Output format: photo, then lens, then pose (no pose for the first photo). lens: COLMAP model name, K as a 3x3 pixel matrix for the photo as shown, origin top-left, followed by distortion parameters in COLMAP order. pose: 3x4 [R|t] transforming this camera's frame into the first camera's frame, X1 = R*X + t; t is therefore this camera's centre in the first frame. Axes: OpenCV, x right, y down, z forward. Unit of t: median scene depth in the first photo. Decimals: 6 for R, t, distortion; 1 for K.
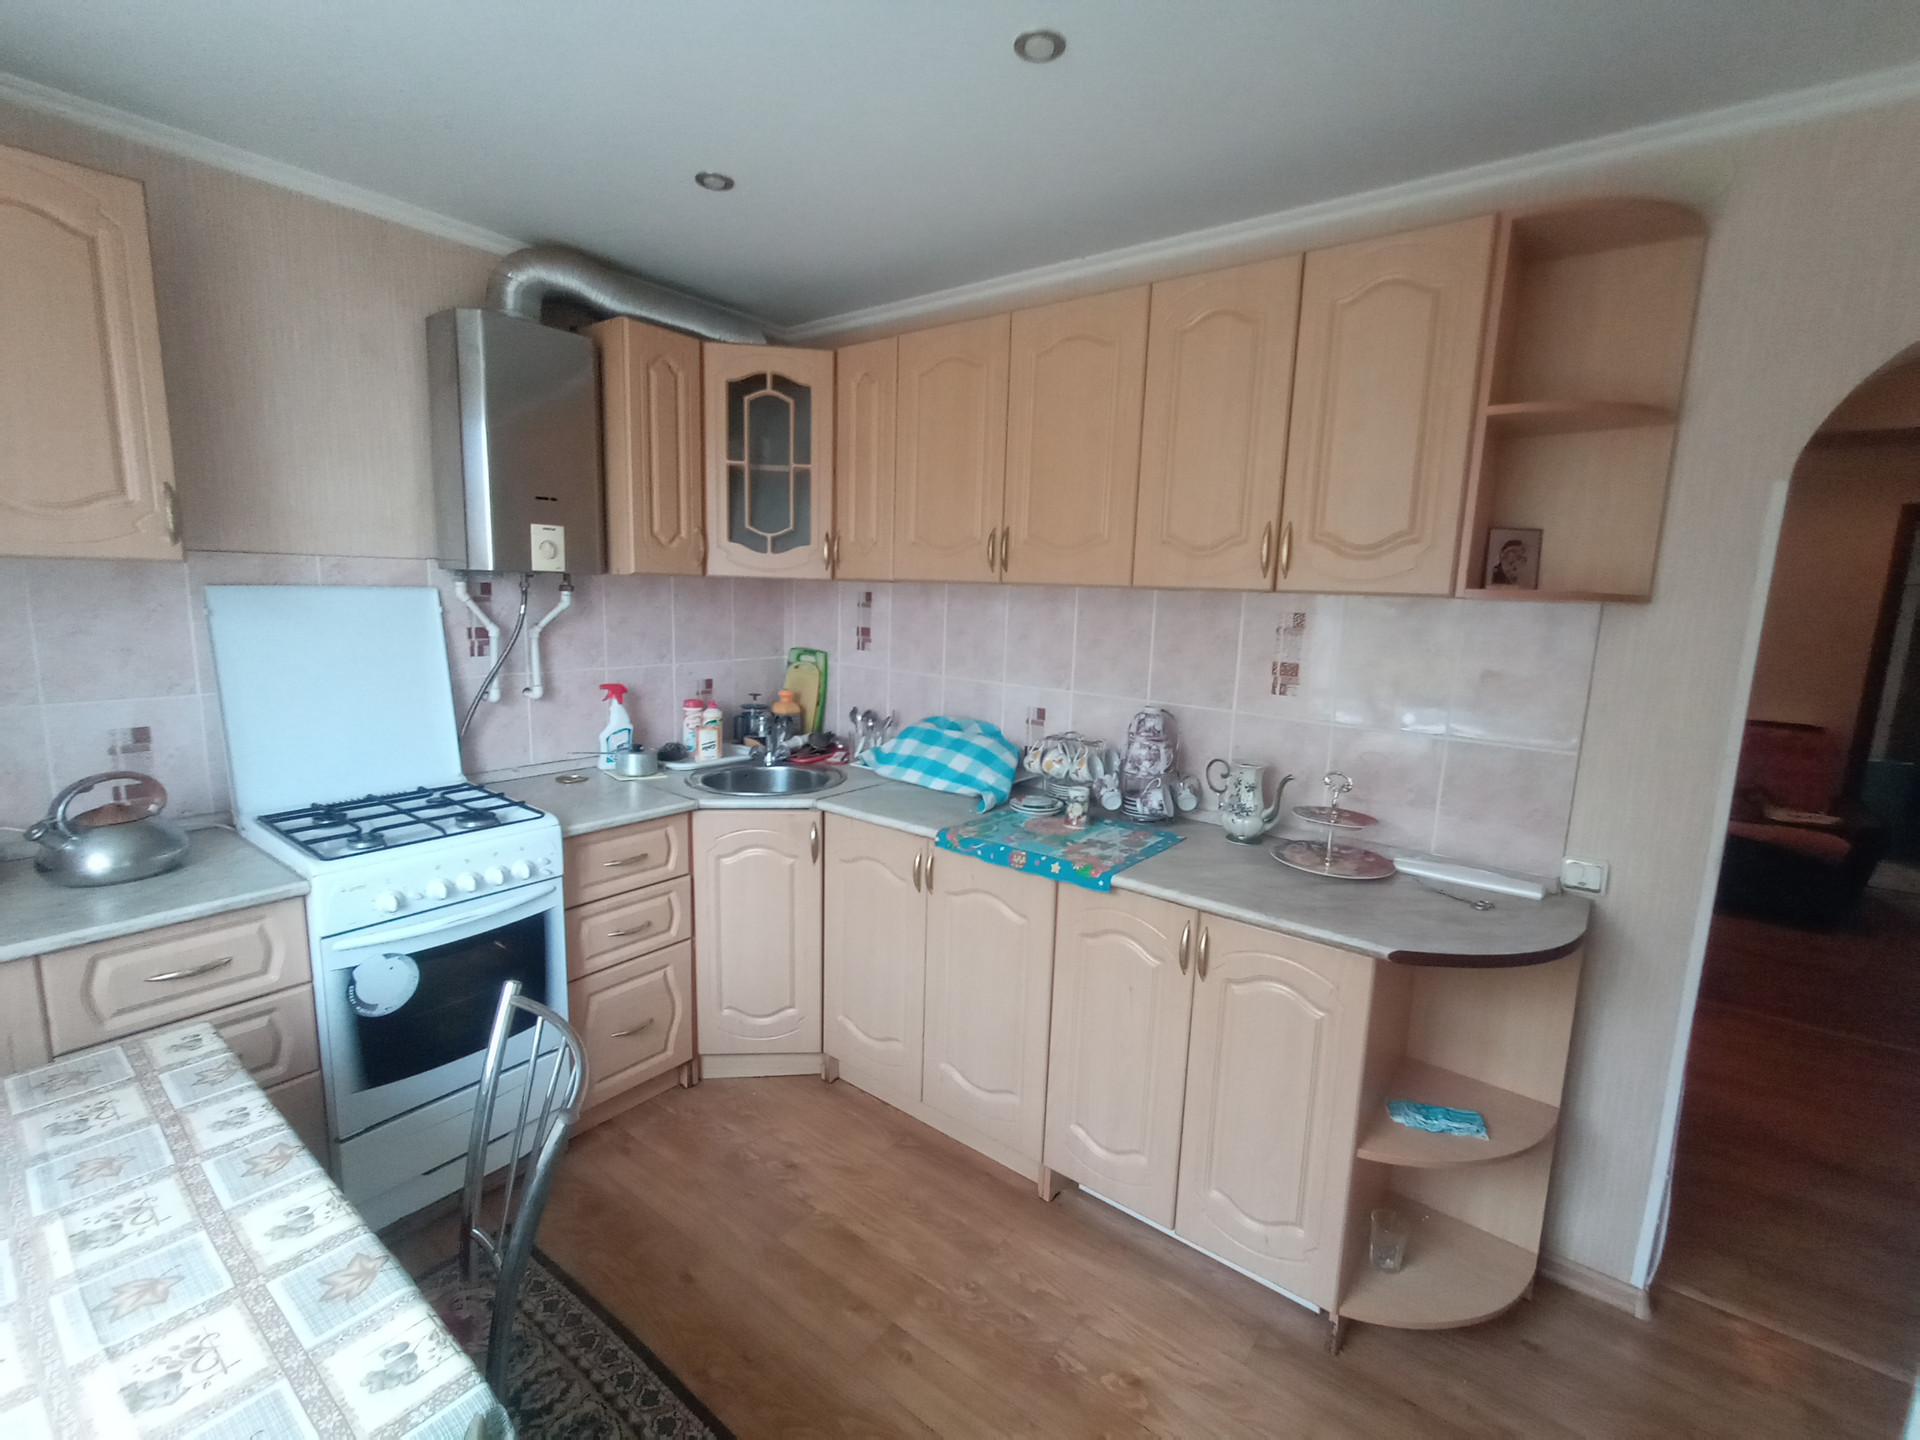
lens RADIAL K [[865.7, 0, 969.6], [0, 865.7, 721.8], [0, 0, 1]] dist [0.008794, -0.001051]
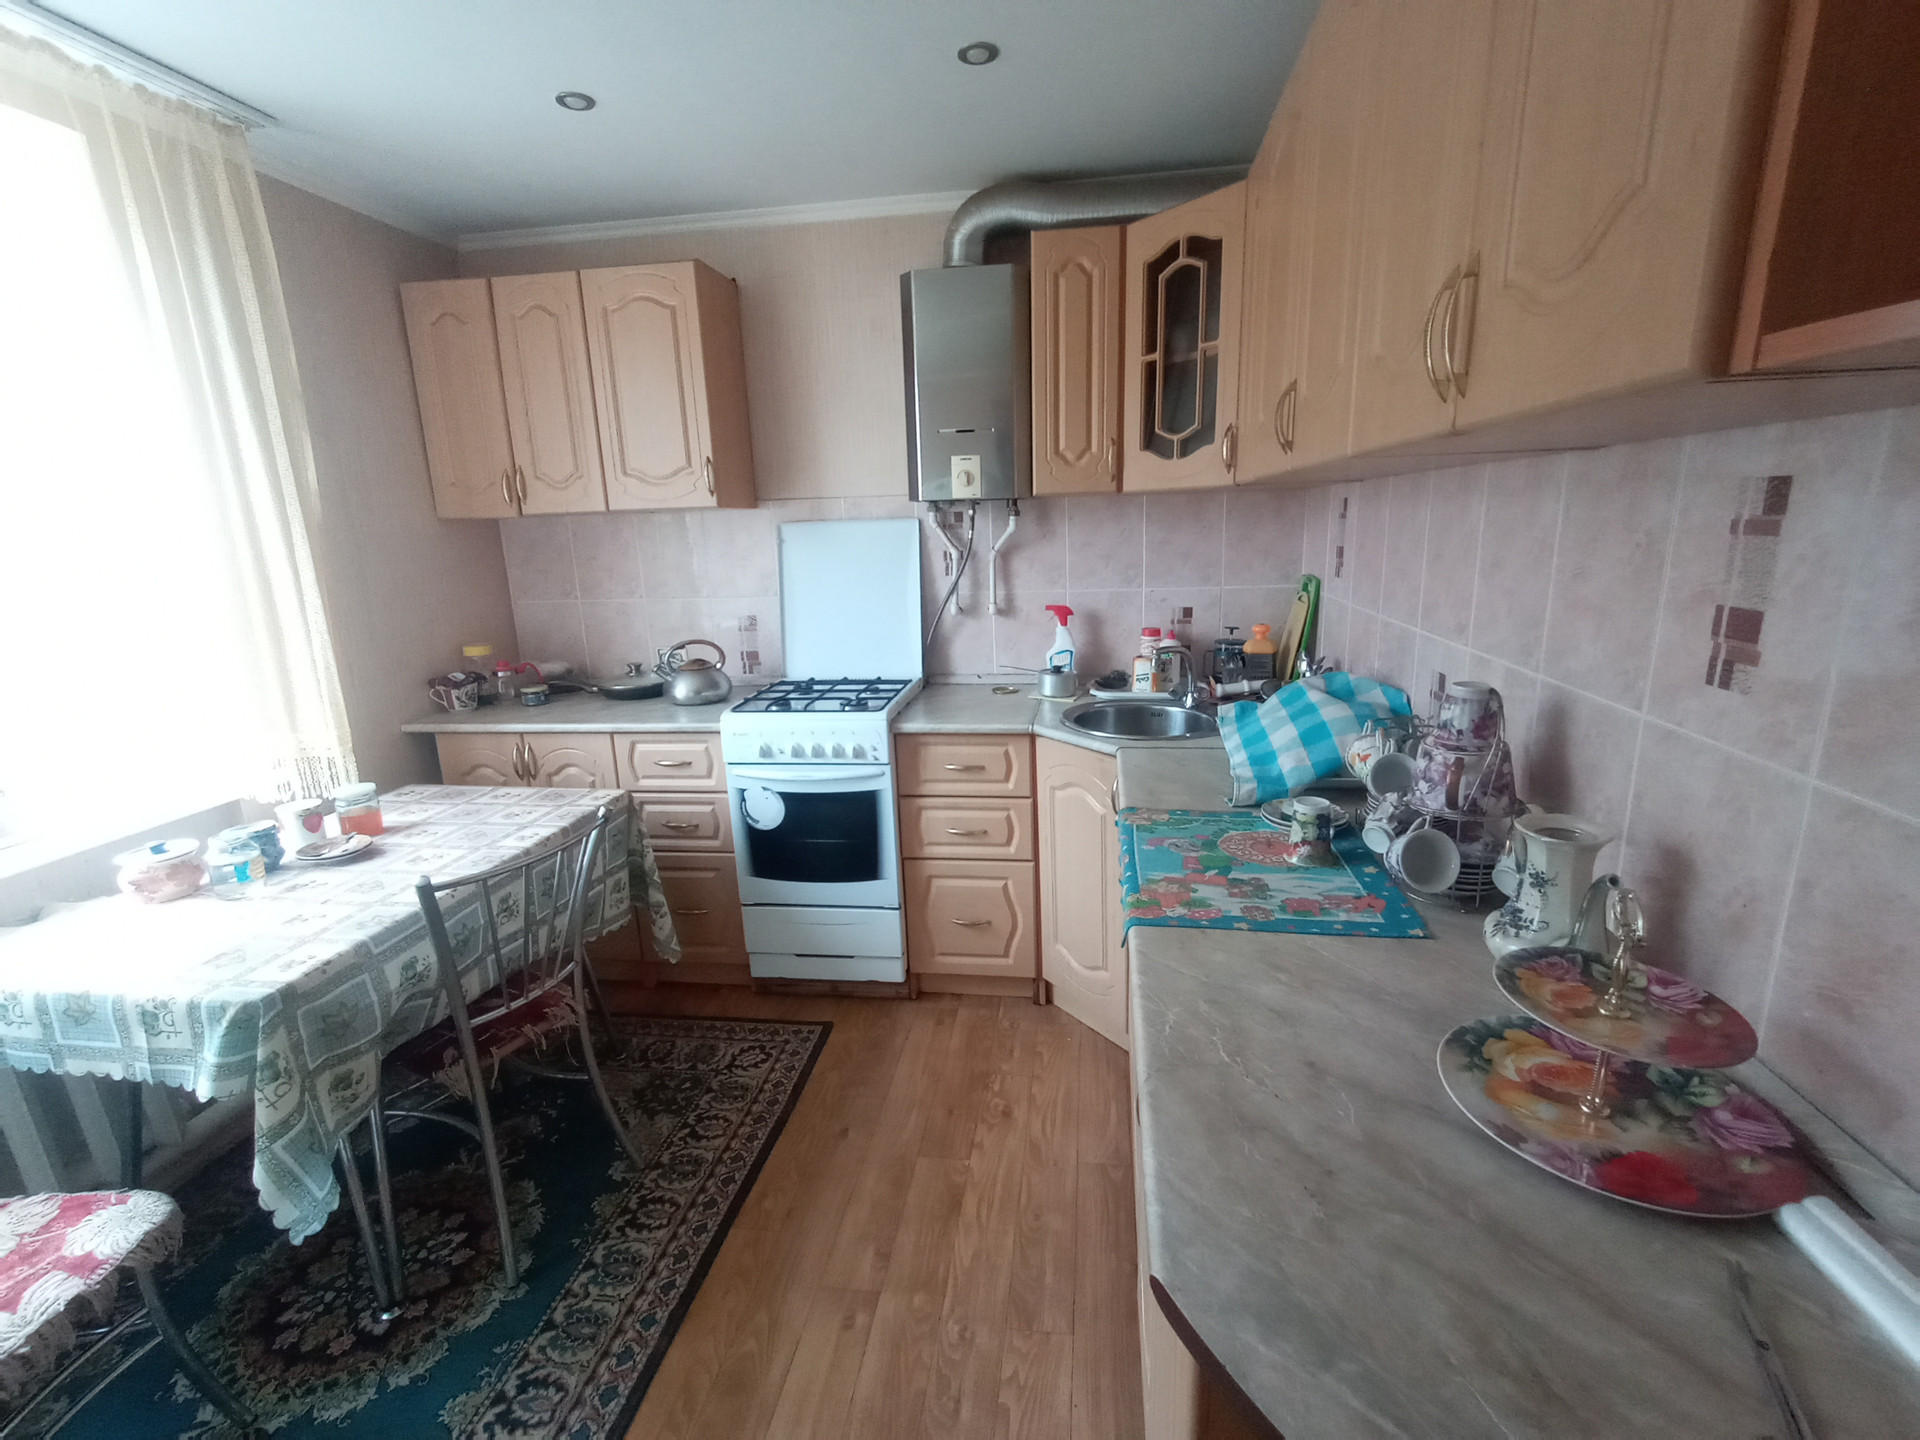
lens RADIAL K [[865.7, 0, 973.0], [0, 865.7, 720.1], [0, 0, 1]] dist [0.008794, -0.001051]
pose [[0.484679, 0.155611, -0.860739, 0.526371], [-0.093615, 0.987624, 0.125836, -0.034489], [0.869668, 0.019588, 0.493248, 0.480962]]
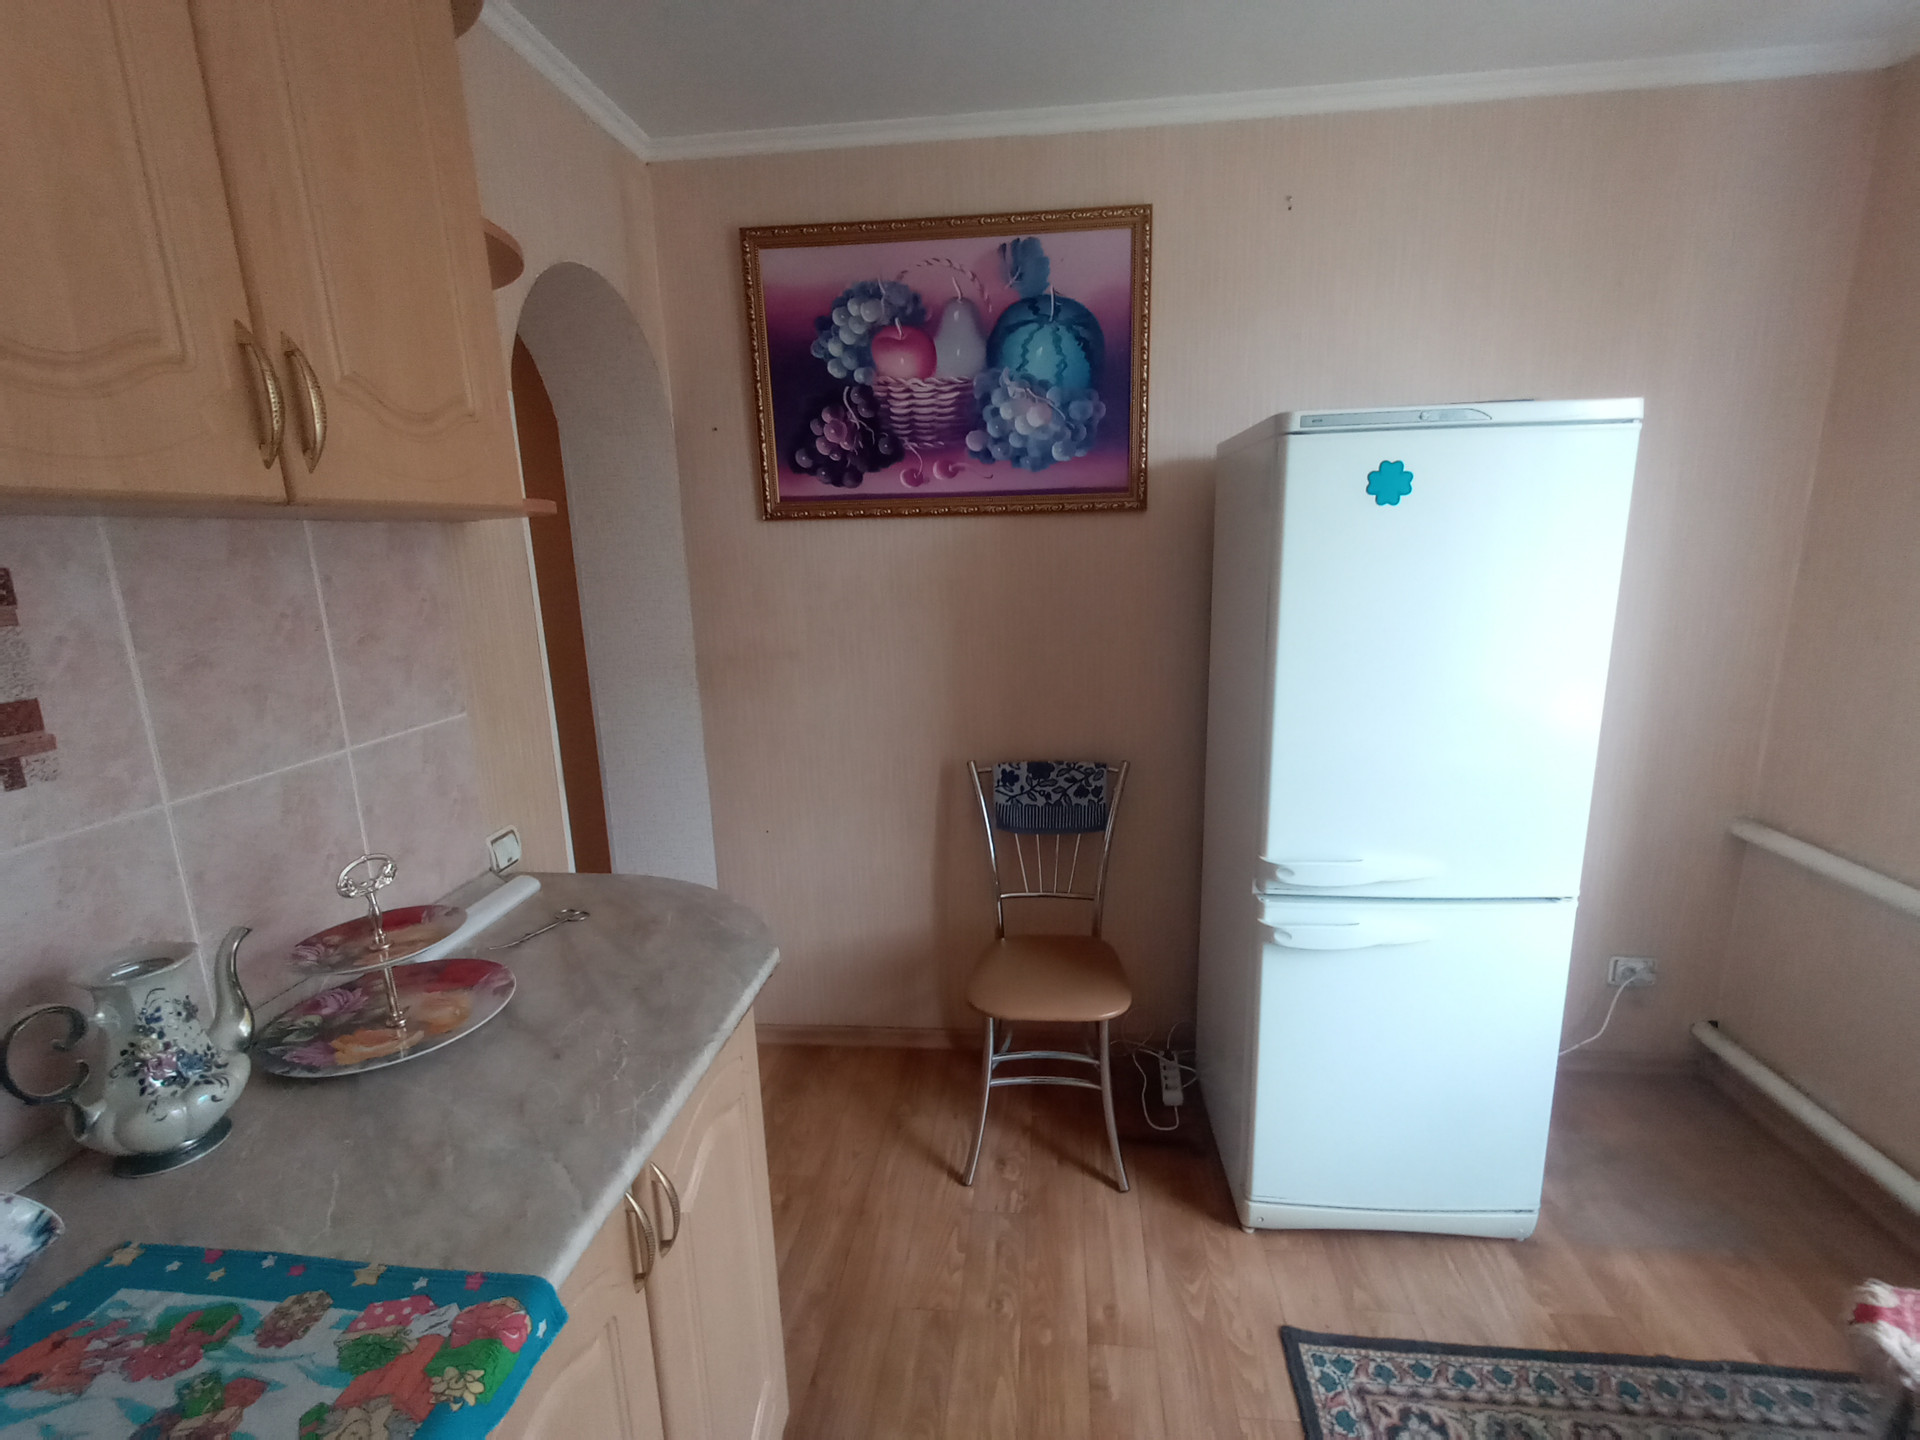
lens RADIAL K [[865.7, 0, 954.9], [0, 865.7, 726.7], [0, 0, 1]] dist [0.008794, -0.001051]
pose [[-0.501198, -0.211084, 0.839192, -0.153952], [0.144824, 0.935652, 0.321841, -0.116965], [-0.853127, 0.282841, -0.438377, 0.783216]]
